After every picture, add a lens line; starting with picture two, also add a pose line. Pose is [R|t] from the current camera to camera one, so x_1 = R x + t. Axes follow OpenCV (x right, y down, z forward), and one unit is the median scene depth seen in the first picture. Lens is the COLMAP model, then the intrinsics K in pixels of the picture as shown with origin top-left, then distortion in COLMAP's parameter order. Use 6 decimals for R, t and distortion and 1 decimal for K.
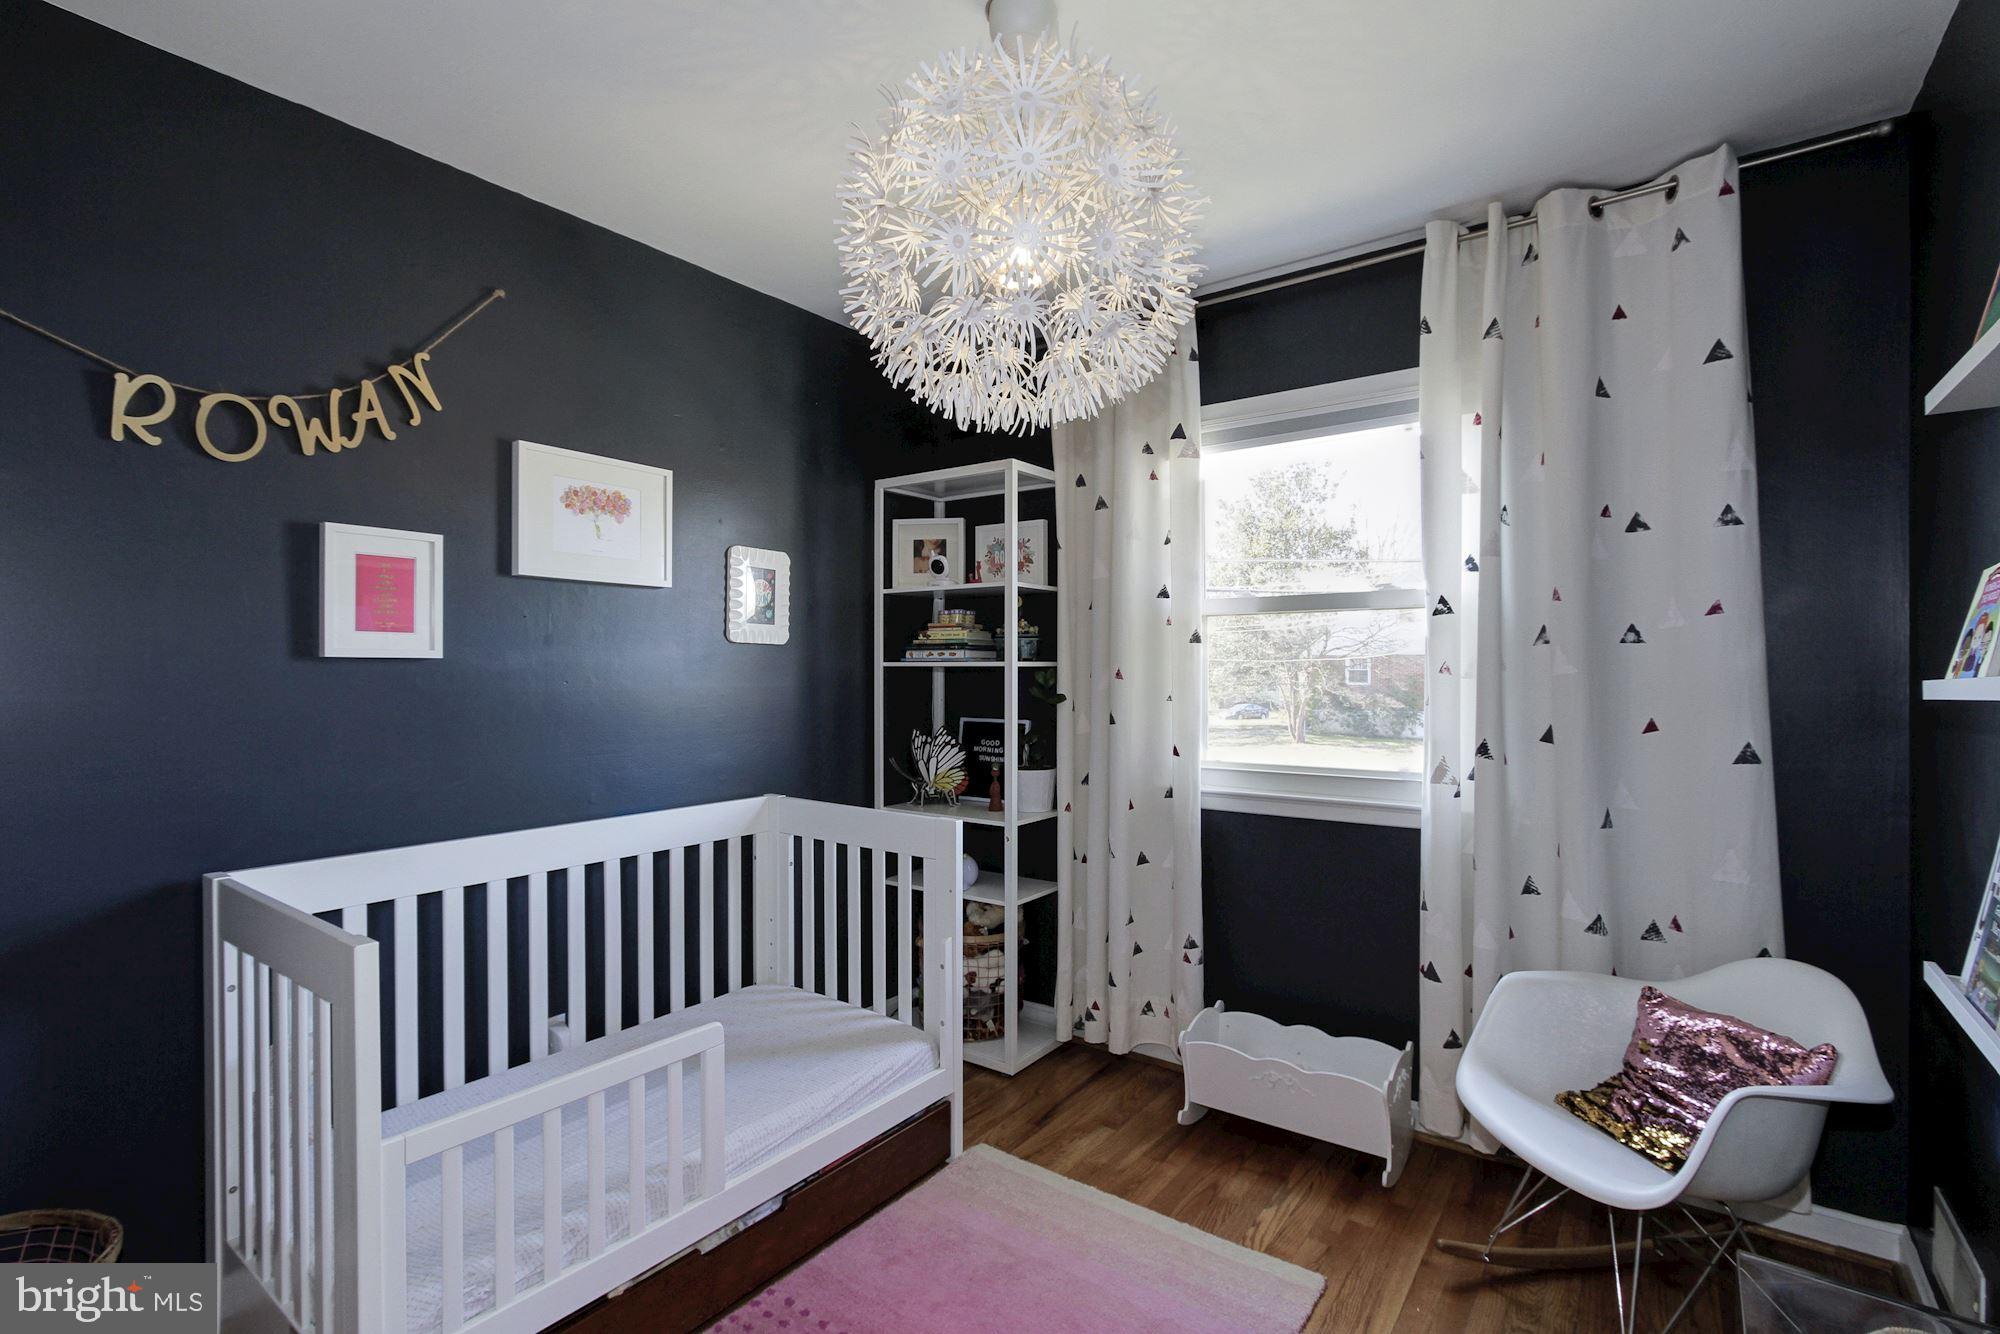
lens RADIAL K [[932.8, 0, 991.2], [0, 932.8, 677.6], [0, 0, 1]] dist [0.000503, 0.000671]
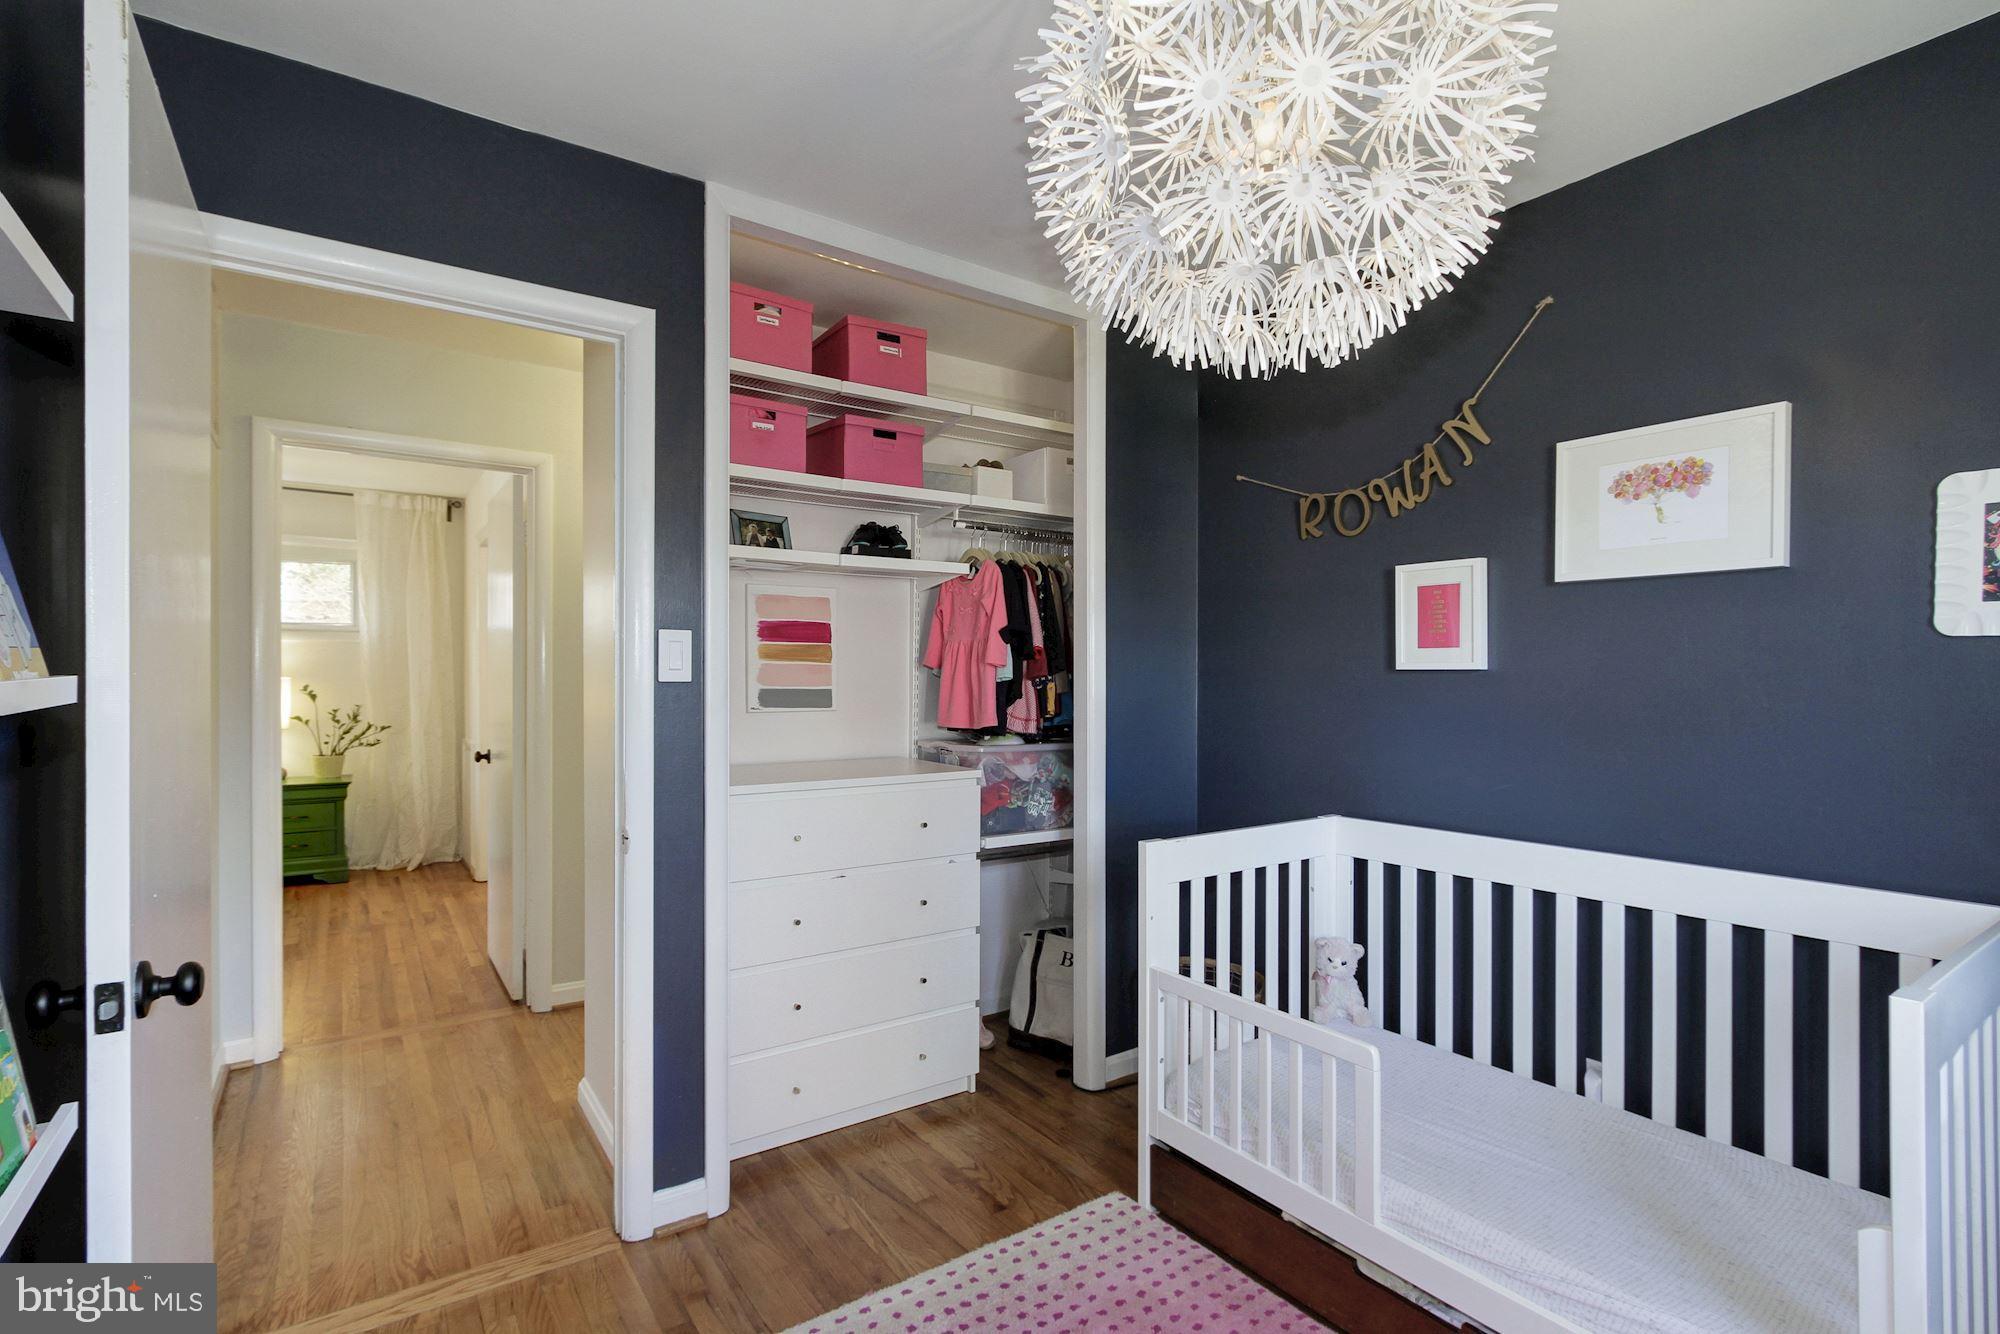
lens RADIAL K [[932.8, 0, 991.2], [0, 932.8, 677.6], [0, 0, 1]] dist [0.000503, 0.000671]
pose [[-0.317442, 0.012901, -0.948190, 0.668009], [-0.000217, 0.999906, 0.013677, -0.026781], [0.948278, 0.004548, -0.317410, 0.831710]]
